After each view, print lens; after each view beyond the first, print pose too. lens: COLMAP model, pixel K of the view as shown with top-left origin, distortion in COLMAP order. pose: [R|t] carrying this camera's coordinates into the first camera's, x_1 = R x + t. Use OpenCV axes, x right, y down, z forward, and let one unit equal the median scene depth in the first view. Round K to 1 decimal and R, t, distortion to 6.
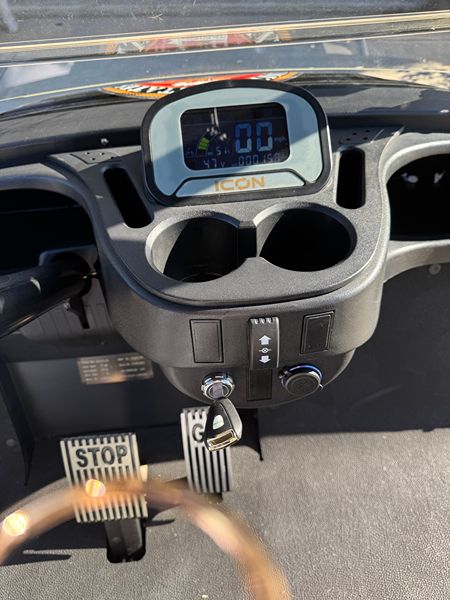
lens RADIAL K [[423.0, 0, 225.4], [0, 423.0, 299.9], [0, 0, 1]] dist [0.004281, -0.008872]
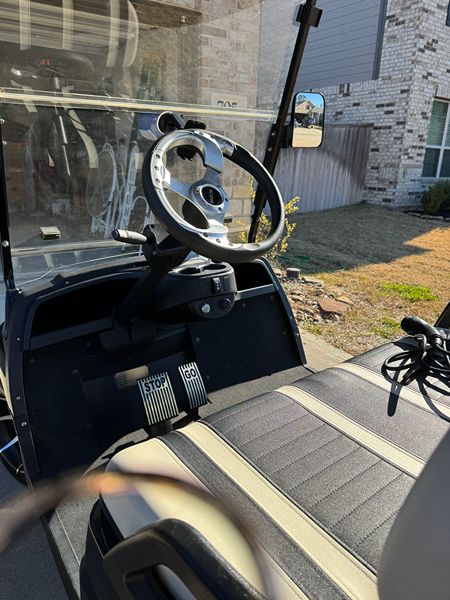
lens RADIAL K [[423.0, 0, 224.6], [0, 423.0, 304.7], [0, 0, 1]] dist [0.004281, -0.008872]
pose [[0.858864, -0.126737, 0.496276, -1.049760], [0.371711, 0.820830, -0.433670, 1.145285], [-0.352396, 0.556935, 0.752091, -1.090512]]
